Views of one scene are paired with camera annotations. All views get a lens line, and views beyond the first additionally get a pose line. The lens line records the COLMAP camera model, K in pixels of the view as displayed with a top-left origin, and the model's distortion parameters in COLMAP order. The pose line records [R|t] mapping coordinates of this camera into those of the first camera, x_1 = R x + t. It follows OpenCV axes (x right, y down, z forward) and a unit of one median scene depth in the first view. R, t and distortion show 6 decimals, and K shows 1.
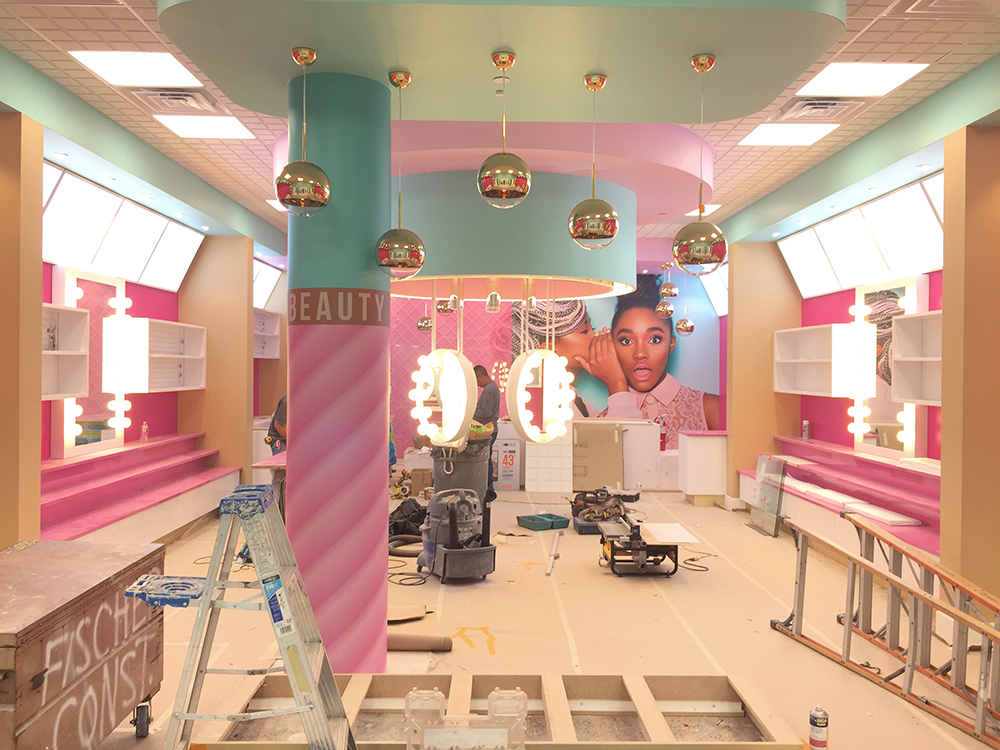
lens RADIAL K [[849.8, 0, 499.7], [0, 849.8, 374.2], [0, 0, 1]] dist [0.012378, 0.006438]
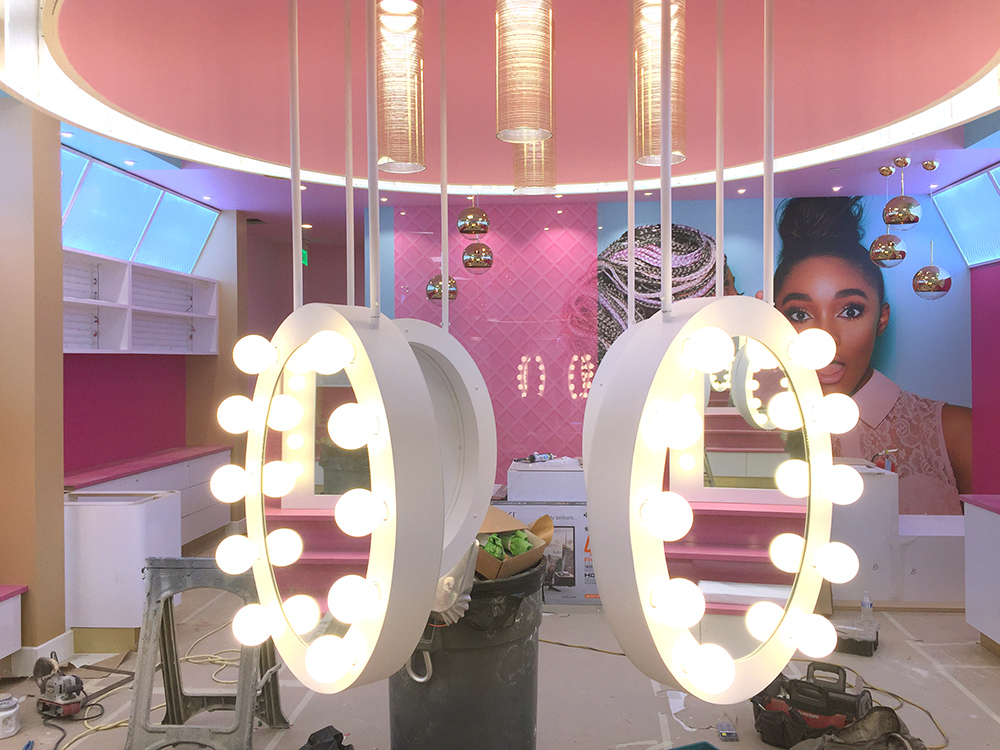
lens RADIAL K [[849.8, 0, 503.2], [0, 849.8, 372.9], [0, 0, 1]] dist [0.012378, 0.006438]
pose [[0.995234, -0.013267, -0.096610, 0.005132], [0.013923, 0.999884, 0.006118, -0.005967], [0.096517, -0.007434, 0.995304, 0.410088]]
